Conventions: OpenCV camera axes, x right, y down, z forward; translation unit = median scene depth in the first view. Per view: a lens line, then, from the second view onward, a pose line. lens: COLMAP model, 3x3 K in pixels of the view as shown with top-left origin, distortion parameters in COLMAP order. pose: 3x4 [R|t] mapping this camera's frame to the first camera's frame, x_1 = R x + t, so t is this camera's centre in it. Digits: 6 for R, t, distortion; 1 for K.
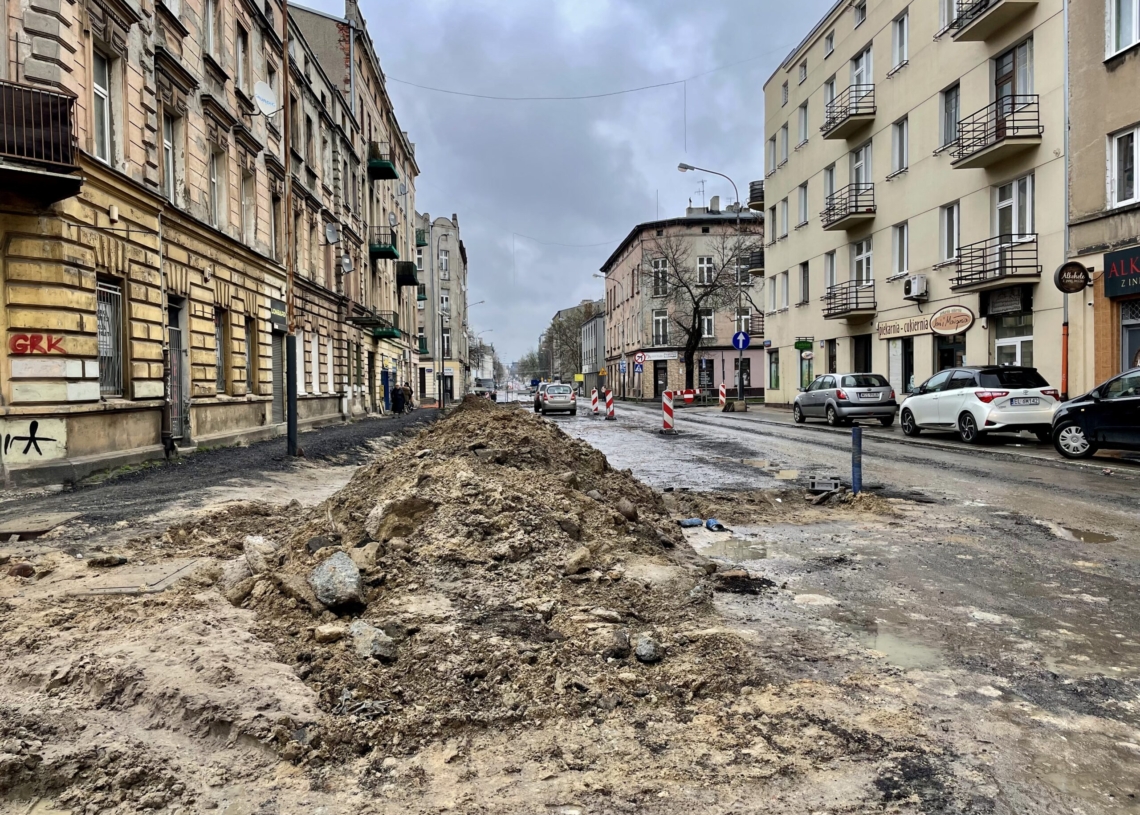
lens RADIAL K [[902.0, 0, 575.0], [0, 902.0, 410.1], [0, 0, 1]] dist [0.051948, -0.068787]
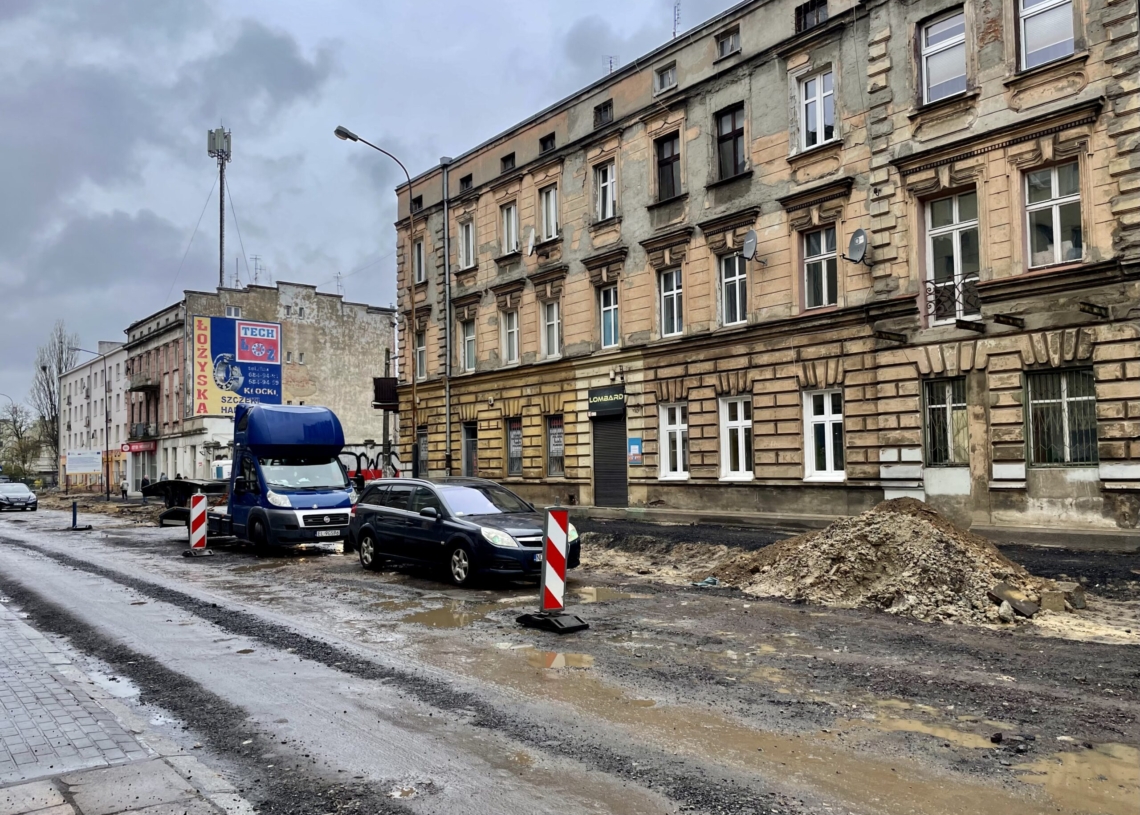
lens RADIAL K [[923.8, 0, 568.7], [0, 923.8, 422.2], [0, 0, 1]] dist [0.057288, -0.006853]
pose [[-0.838837, 0.000531, -0.544383, 0.209411], [0.012569, 0.999752, -0.018391, -0.047112], [0.544238, -0.022269, -0.838635, 1.405909]]
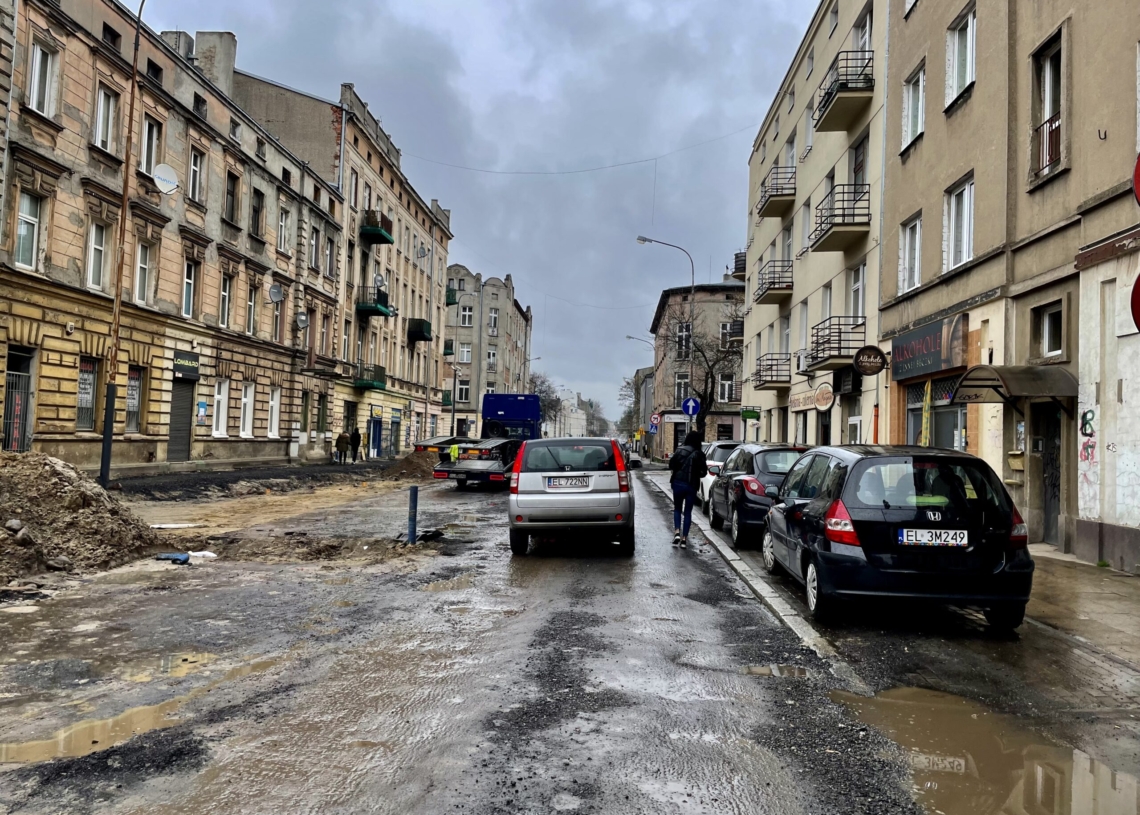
lens RADIAL K [[899.3, 0, 568.3], [0, 899.3, 394.6], [0, 0, 1]] dist [0.008011, -0.005554]
pose [[0.989809, 0.044668, -0.135215, 0.223125], [-0.055254, 0.995608, -0.075576, -0.007717], [0.131246, 0.082277, 0.987930, -0.027363]]
